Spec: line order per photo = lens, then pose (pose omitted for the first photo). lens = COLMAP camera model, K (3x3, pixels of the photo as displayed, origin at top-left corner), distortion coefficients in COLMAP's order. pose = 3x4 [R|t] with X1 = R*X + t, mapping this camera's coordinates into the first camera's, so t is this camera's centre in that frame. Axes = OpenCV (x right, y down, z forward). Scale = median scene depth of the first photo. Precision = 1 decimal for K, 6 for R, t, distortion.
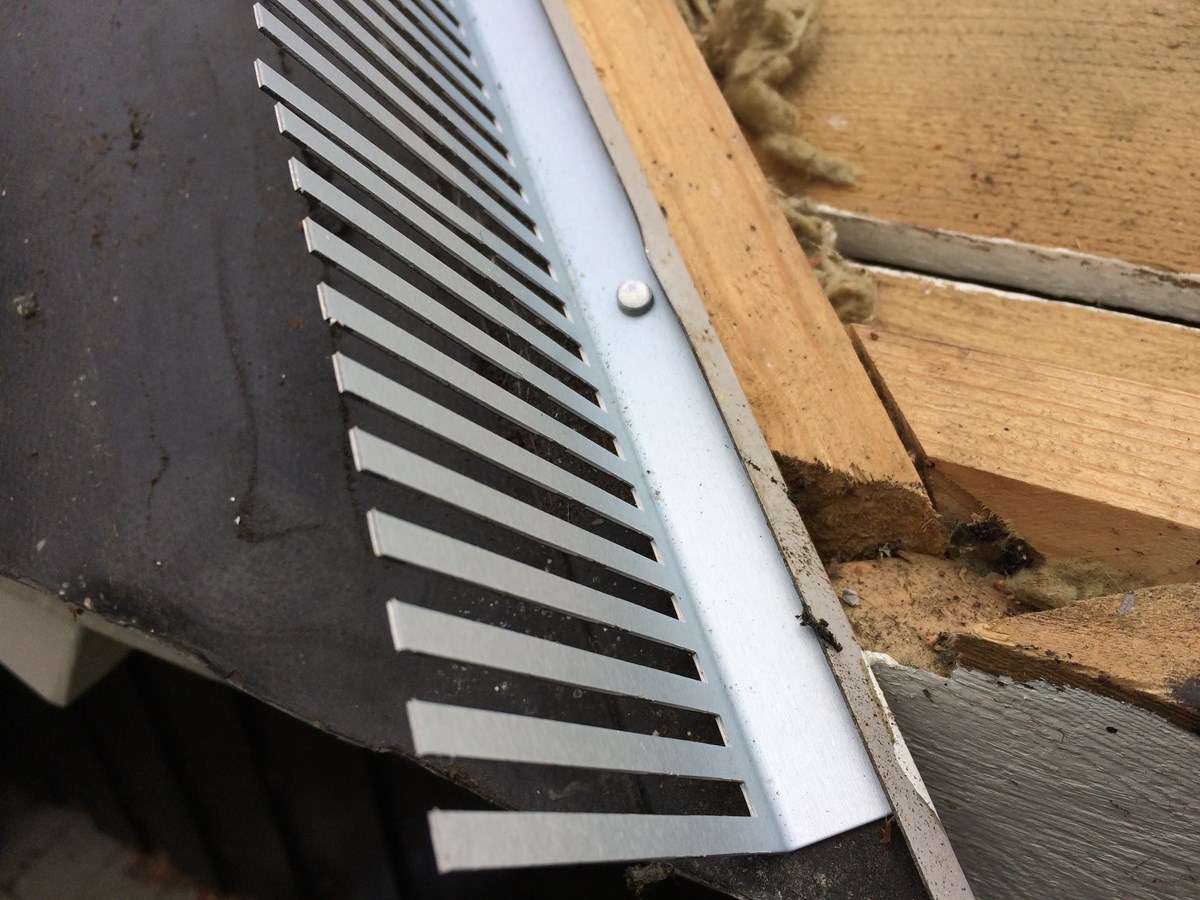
lens RADIAL K [[1046.0, 0, 607.5], [0, 1046.0, 450.9], [0, 0, 1]] dist [0.066646, -0.129948]
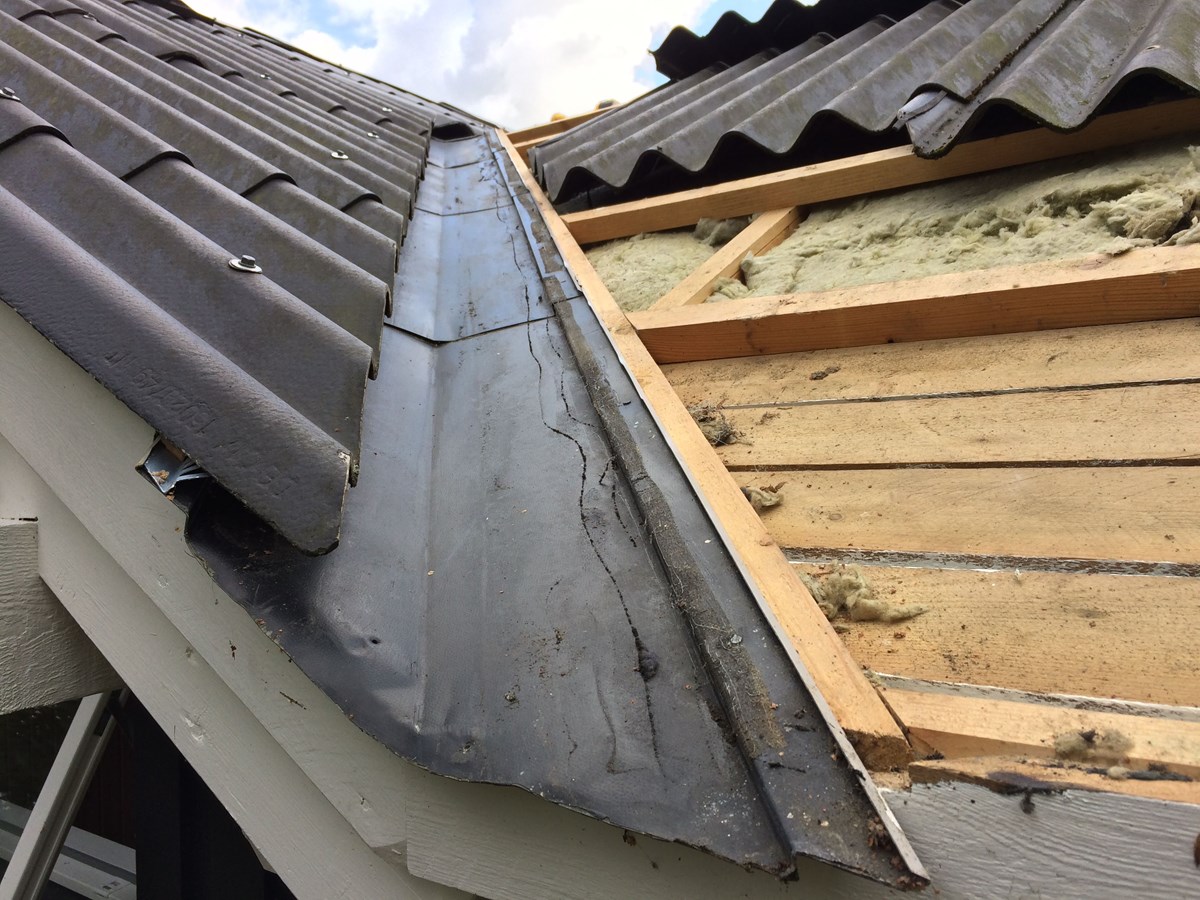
lens RADIAL K [[1046.0, 0, 607.5], [0, 1046.0, 450.9], [0, 0, 1]] dist [0.066646, -0.129948]
pose [[0.984945, -0.005864, -0.172771, 0.046005], [-0.102727, 0.783968, -0.612243, 0.939013], [0.139037, 0.620774, 0.771563, -1.197157]]
